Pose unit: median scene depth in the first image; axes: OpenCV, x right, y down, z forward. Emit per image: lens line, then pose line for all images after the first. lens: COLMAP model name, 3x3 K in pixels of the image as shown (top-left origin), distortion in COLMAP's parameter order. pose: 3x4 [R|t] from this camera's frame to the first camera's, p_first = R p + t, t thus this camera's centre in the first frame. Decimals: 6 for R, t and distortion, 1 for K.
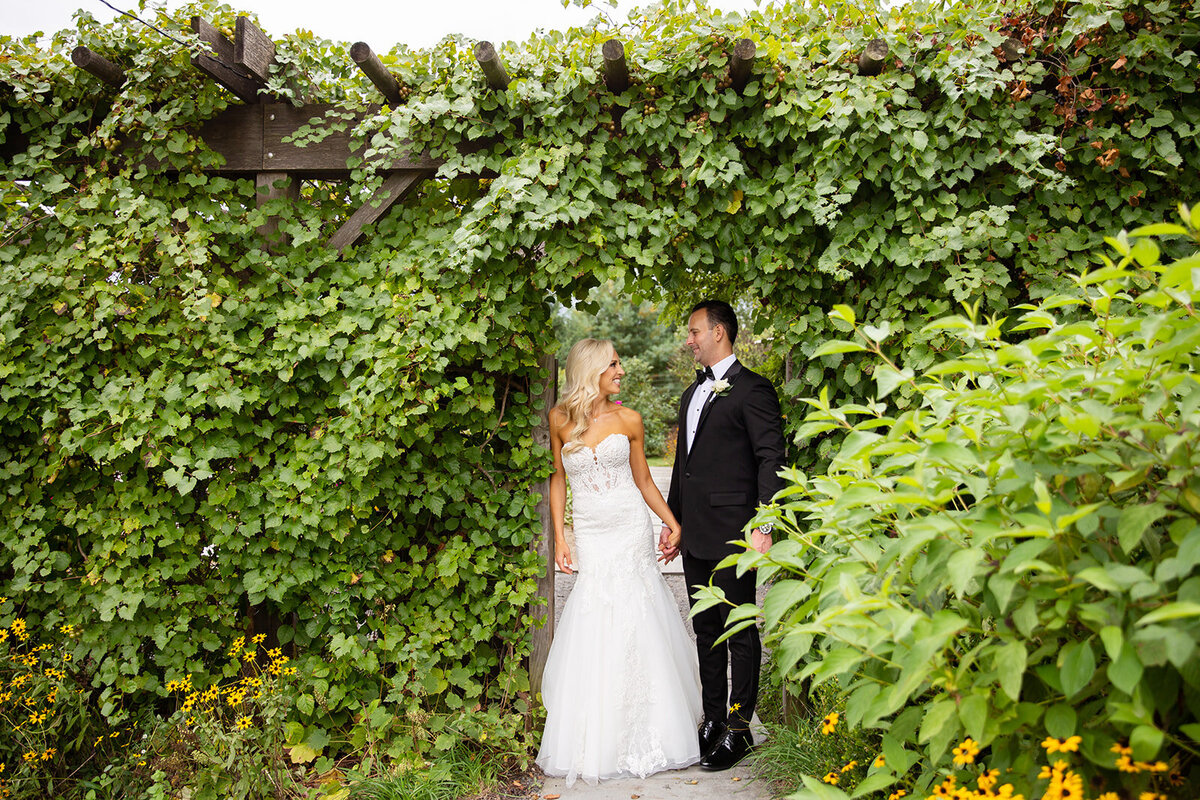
lens RADIAL K [[851.1, 0, 618.5], [0, 851.1, 390.1], [0, 0, 1]] dist [-0.081840, -0.000493]
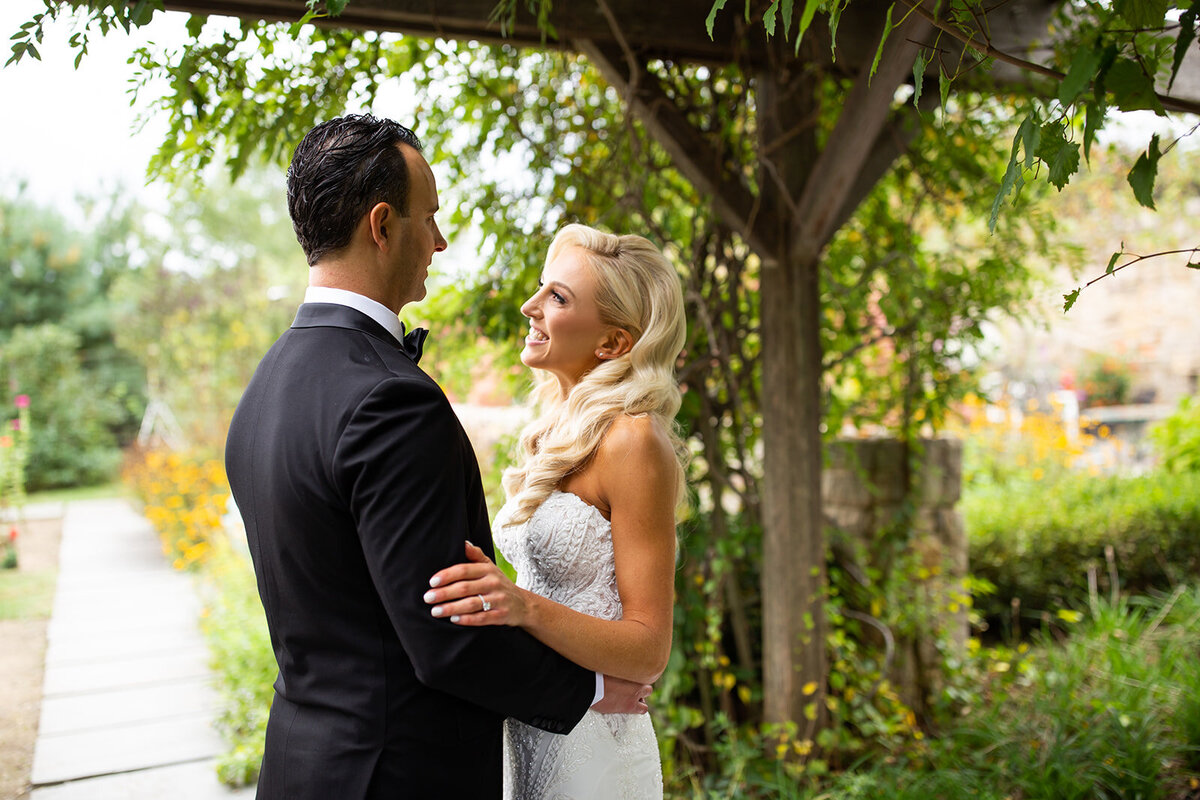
lens RADIAL K [[1142.3, 0, 602.2], [0, 1142.3, 406.0], [0, 0, 1]] dist [-0.005123, 0.000000]
pose [[0.890327, -0.052451, 0.452291, 0.002681], [0.037086, 0.998396, 0.042777, -0.007007], [-0.453809, -0.021312, 0.890844, 1.113513]]
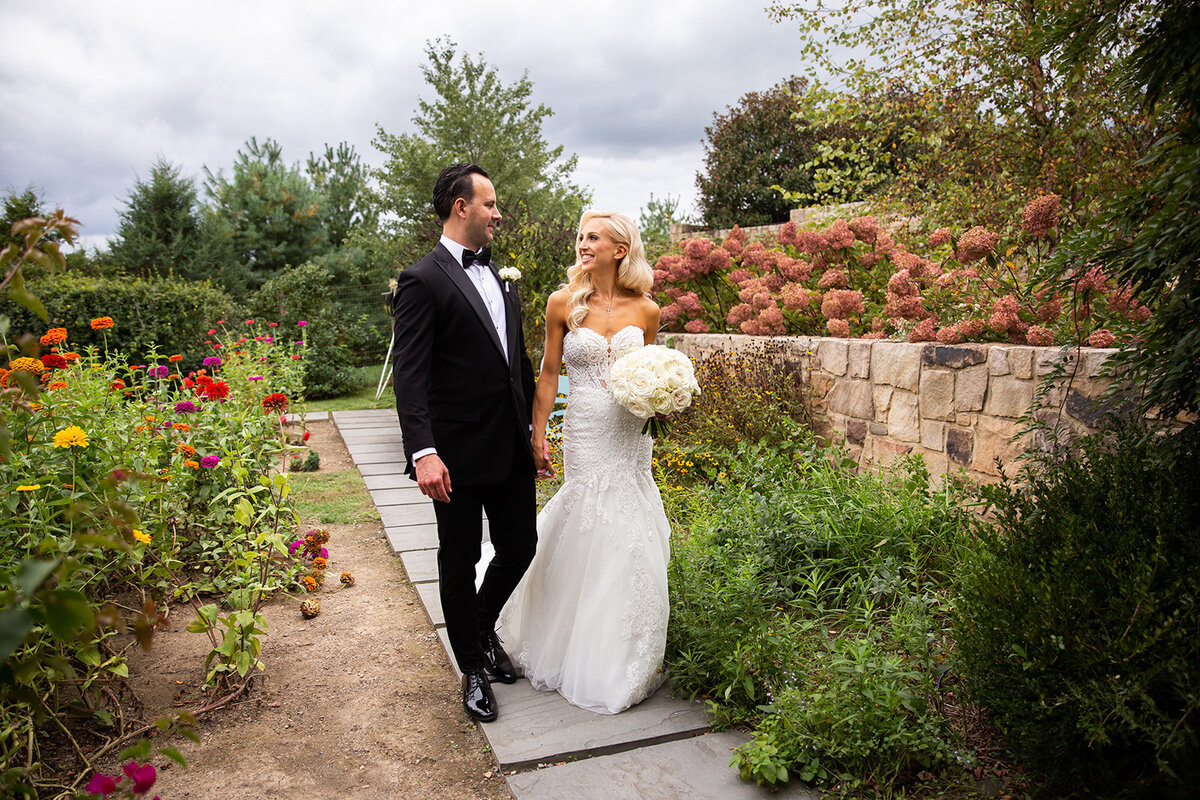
lens RADIAL K [[953.9, 0, 602.5], [0, 953.9, 396.9], [0, 0, 1]] dist [0.001464, 0.001138]
pose [[0.944831, -0.050671, 0.323616, -0.190906], [0.020149, 0.995082, 0.096983, 0.033671], [-0.326939, -0.085112, 0.941205, 1.716165]]
